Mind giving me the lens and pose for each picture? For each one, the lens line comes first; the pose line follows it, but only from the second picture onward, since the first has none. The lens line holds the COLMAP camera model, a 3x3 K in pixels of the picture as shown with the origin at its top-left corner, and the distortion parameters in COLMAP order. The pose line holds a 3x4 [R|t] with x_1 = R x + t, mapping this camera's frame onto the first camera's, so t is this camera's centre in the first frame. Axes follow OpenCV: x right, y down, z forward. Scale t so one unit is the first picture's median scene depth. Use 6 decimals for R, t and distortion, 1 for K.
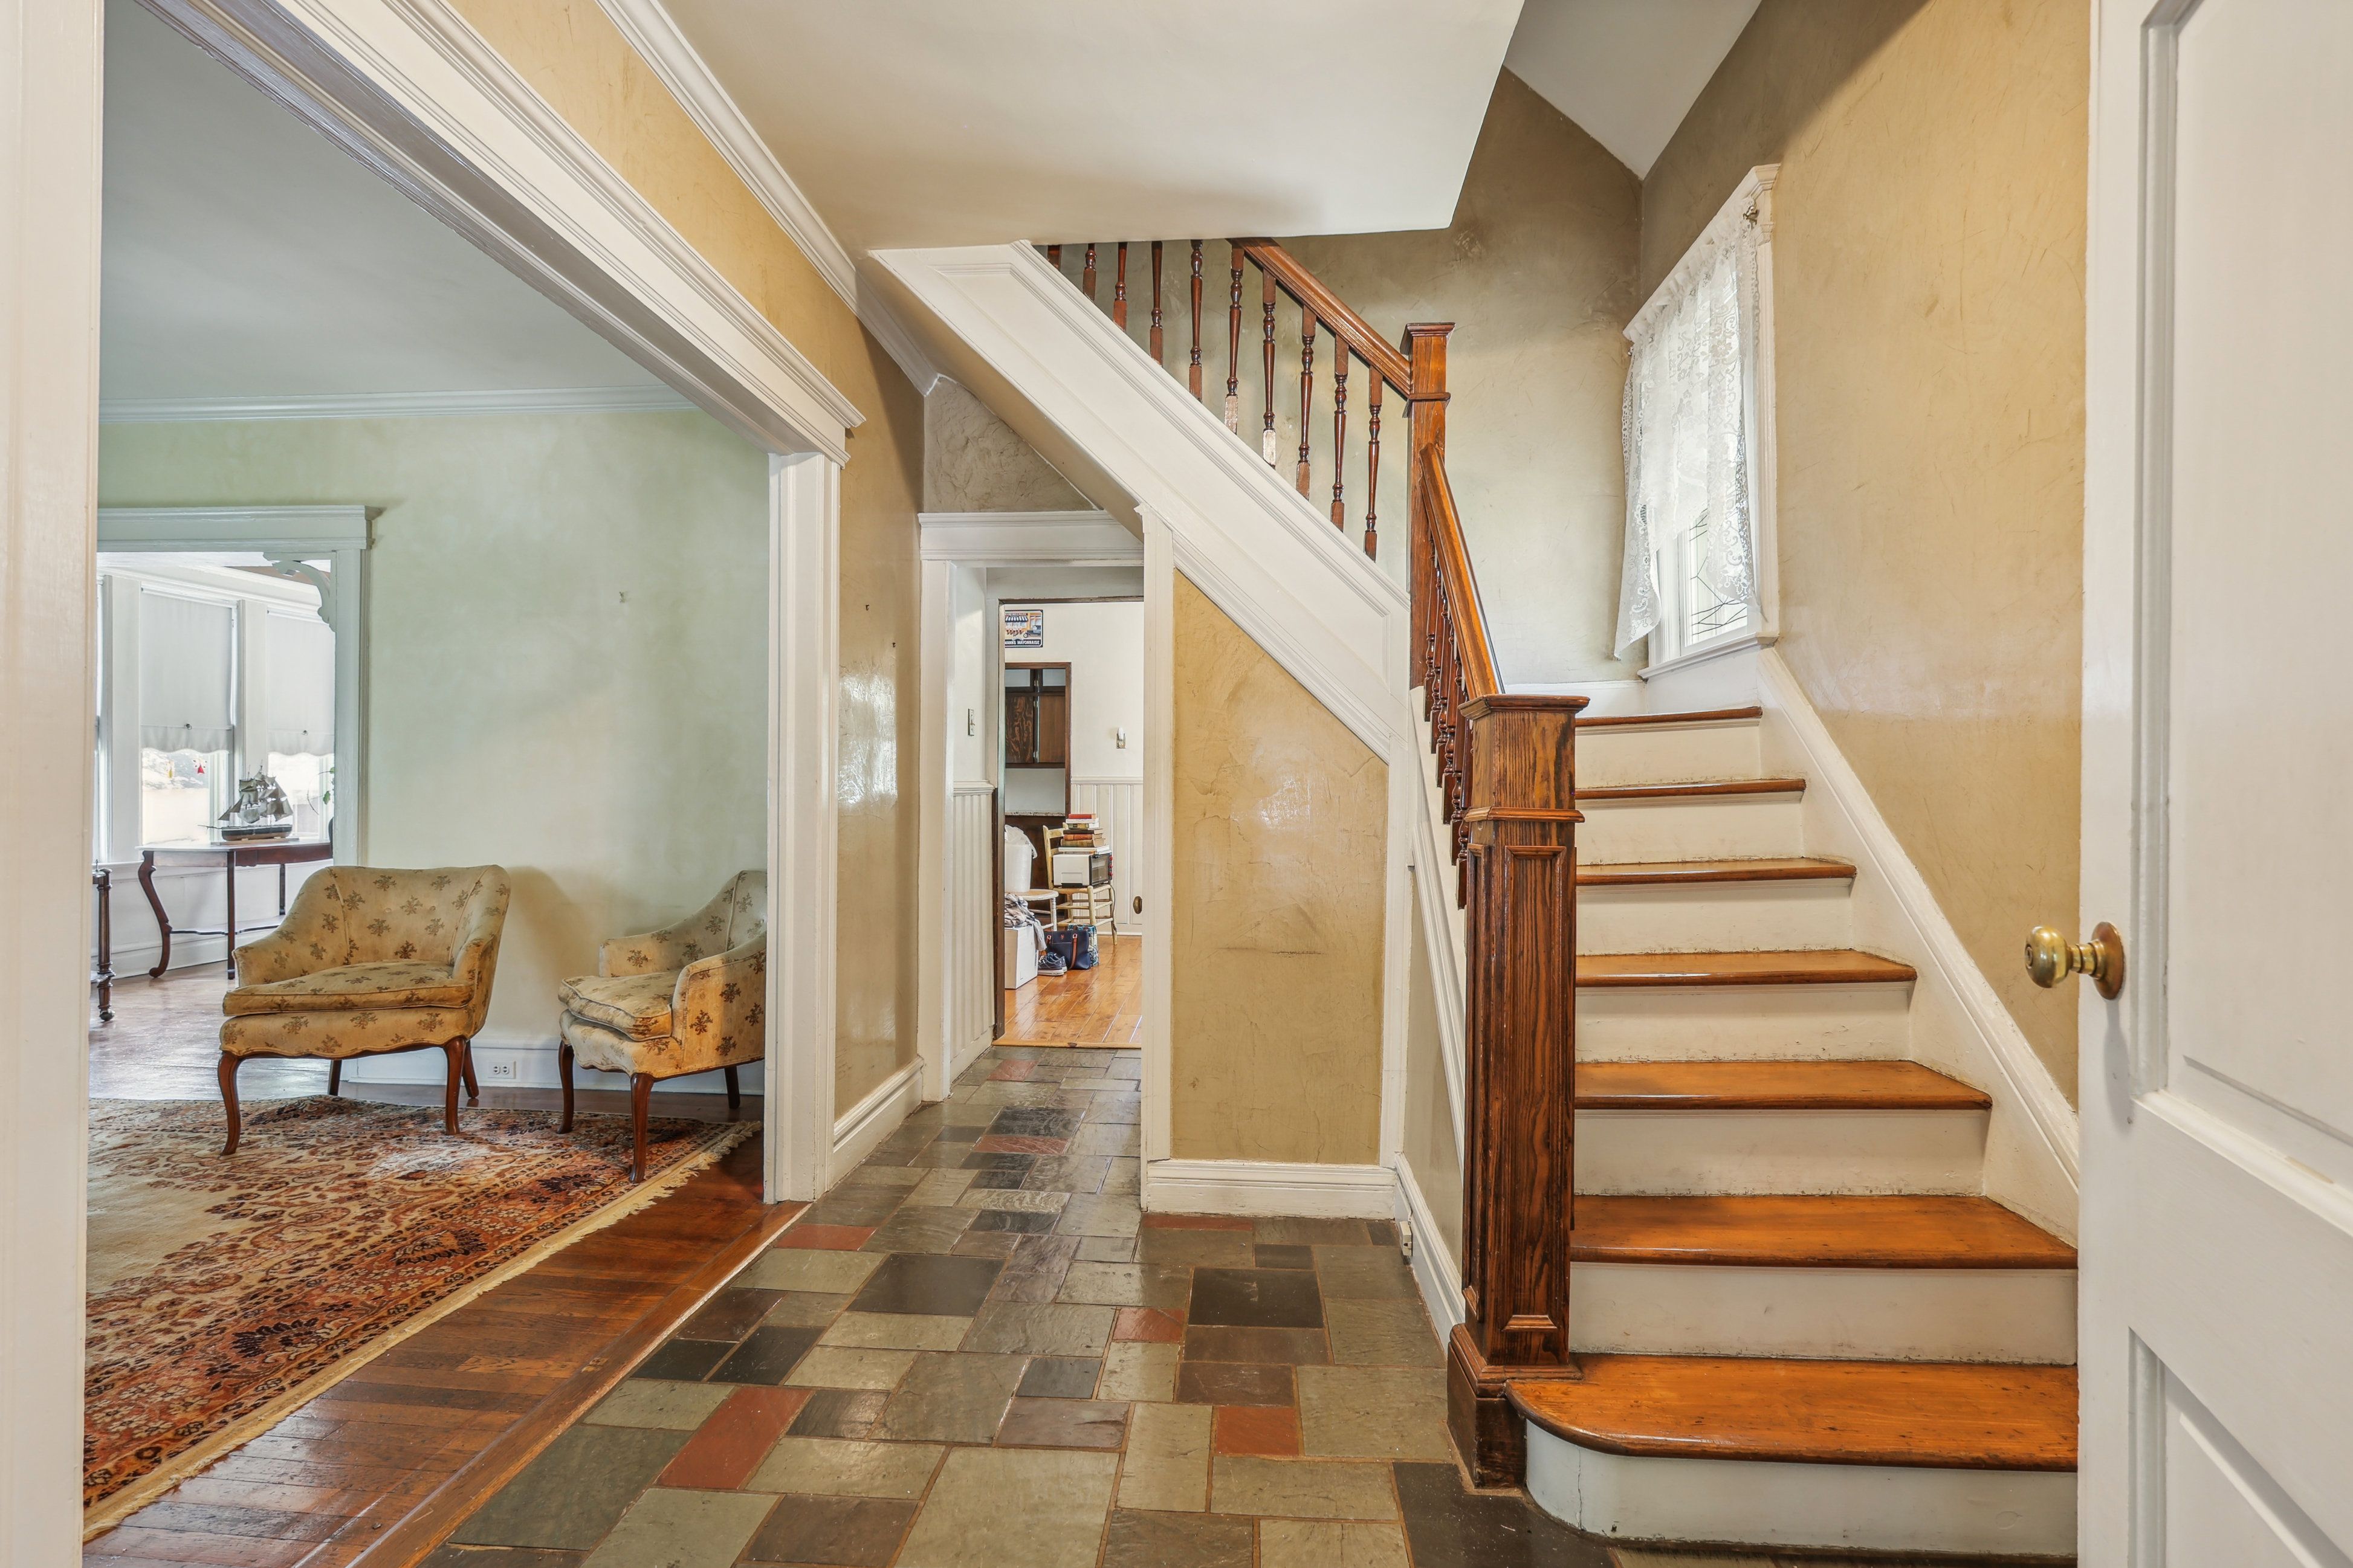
lens RADIAL K [[1049.4, 0, 1175.1], [0, 1049.4, 784.3], [0, 0, 1]] dist [0.015273, -0.000575]
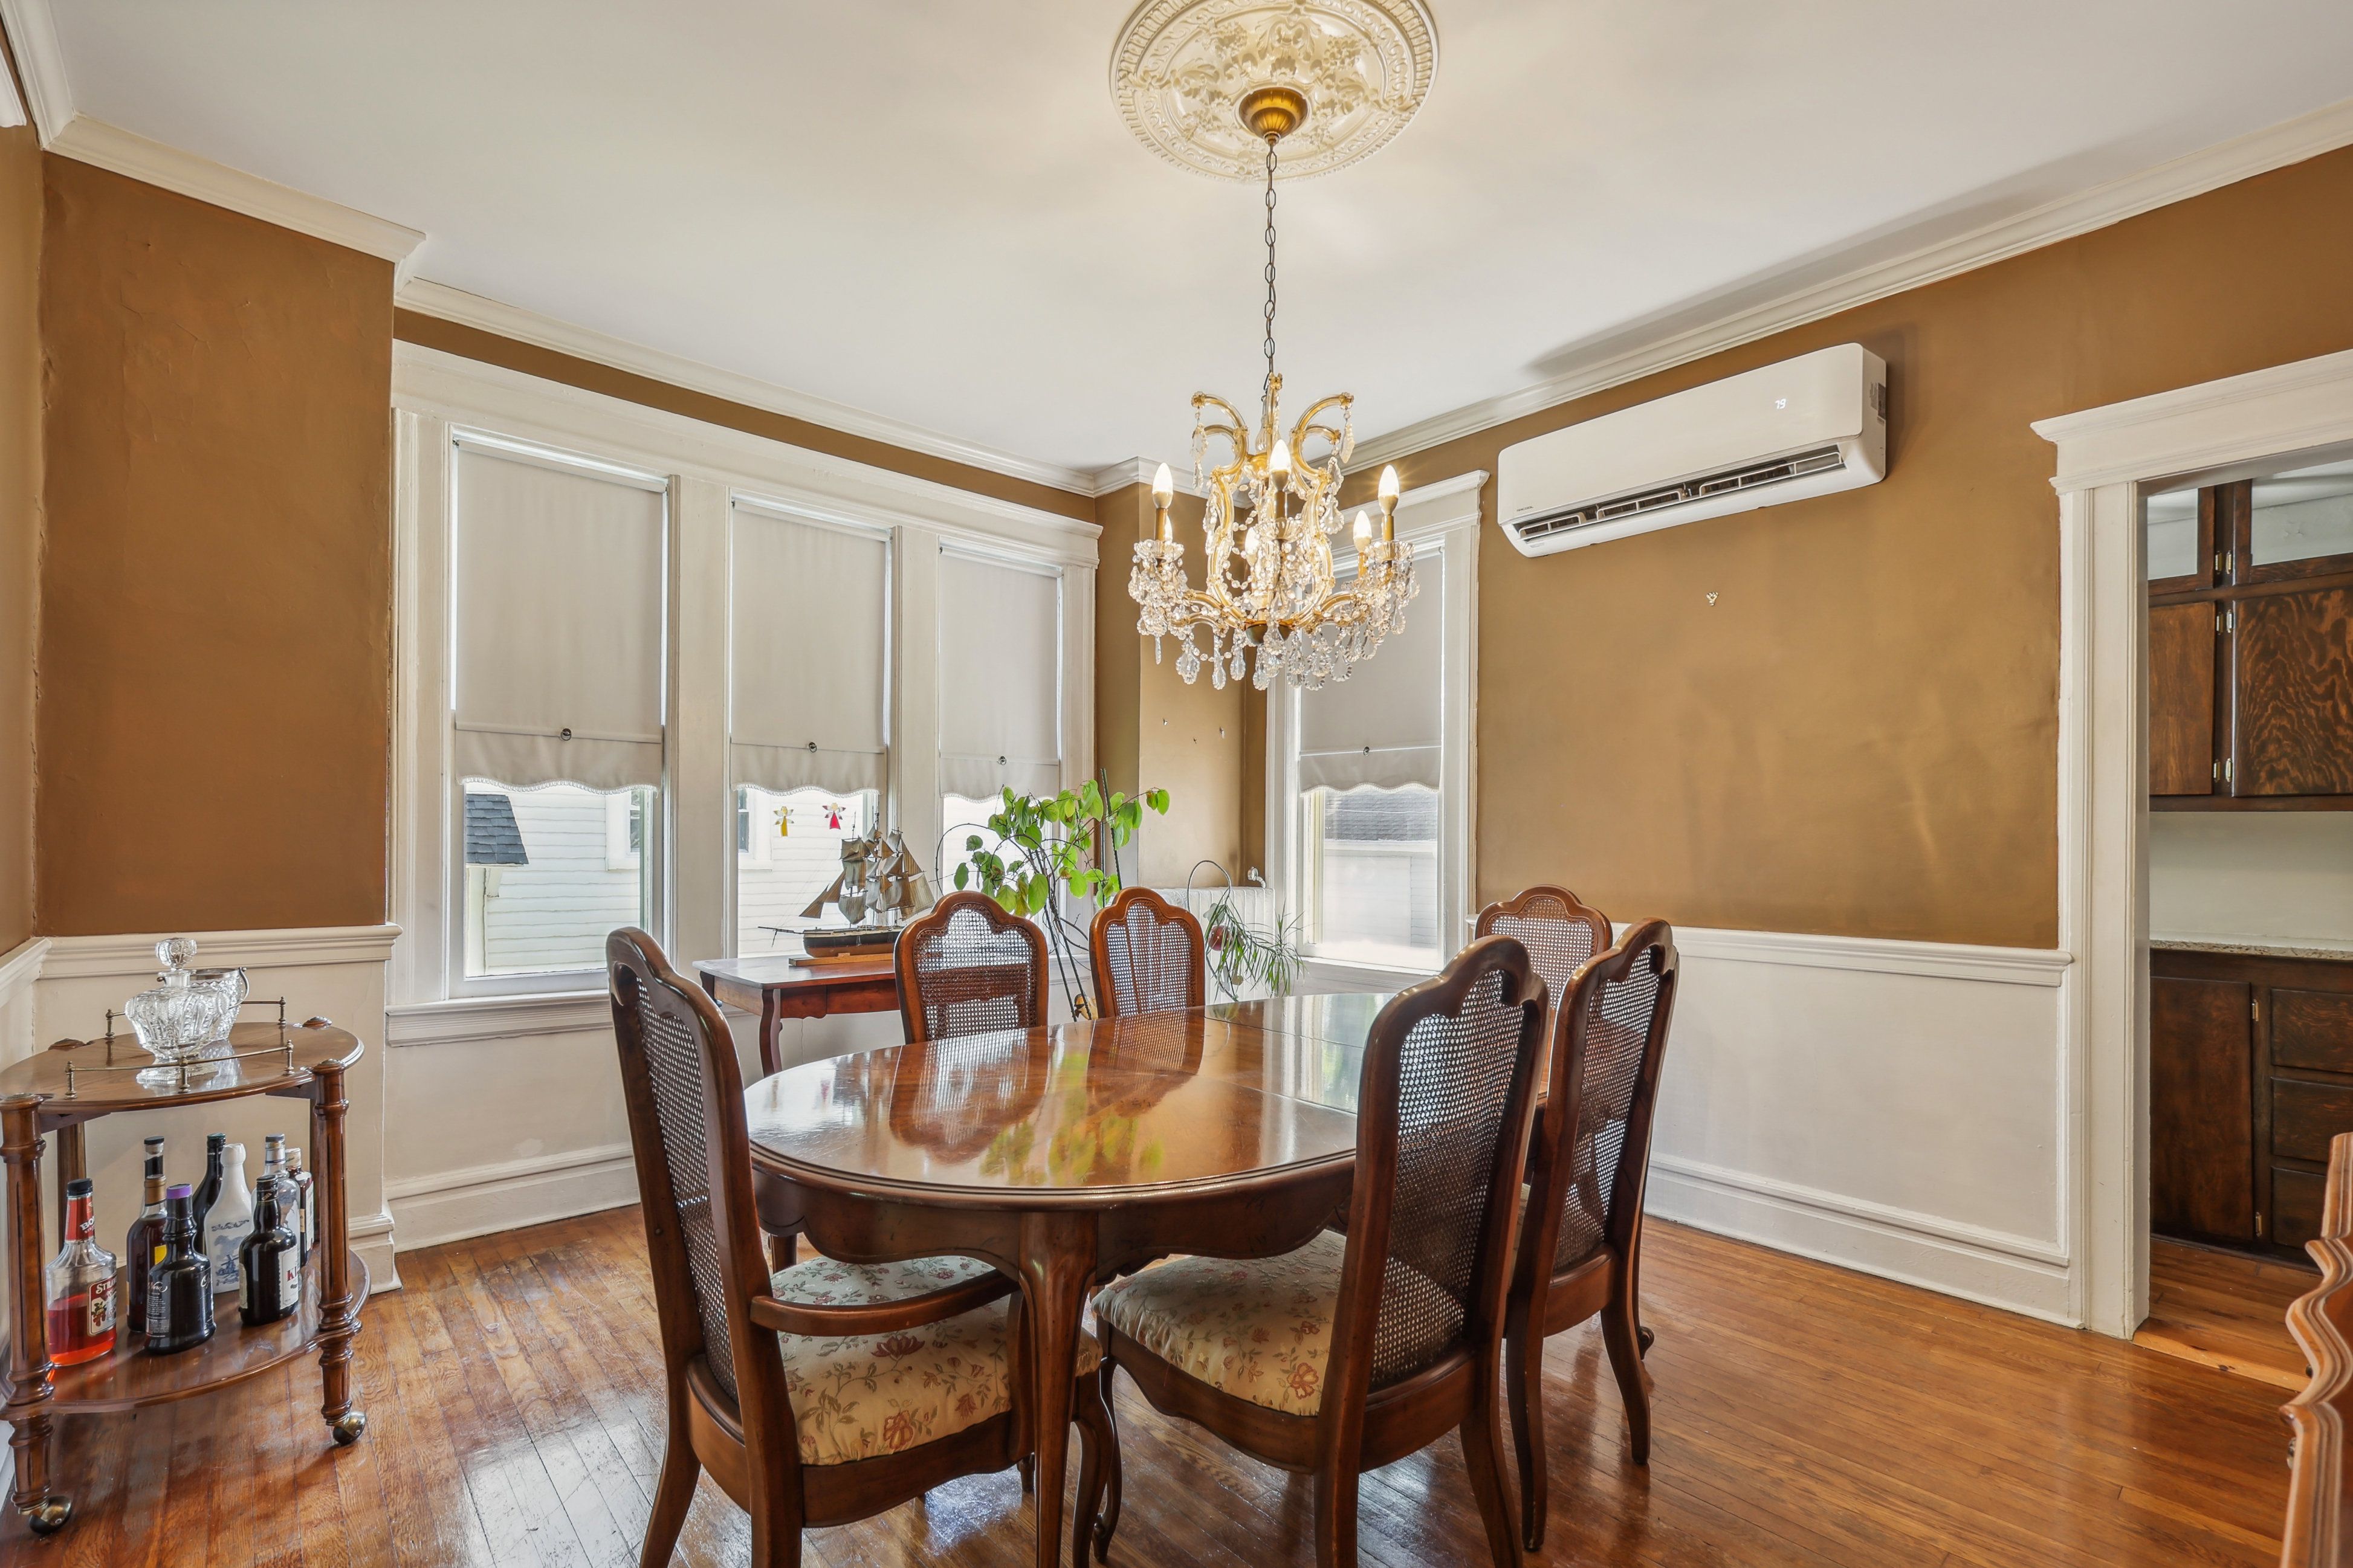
lens RADIAL K [[1049.4, 0, 1184.8], [0, 1049.4, 836.4], [0, 0, 1]] dist [0.015273, -0.000575]
pose [[0.714045, 0.010874, -0.700015, -0.385300], [-0.012226, 0.999921, 0.003061, -0.010070], [0.699993, 0.006372, 0.714122, 0.738622]]
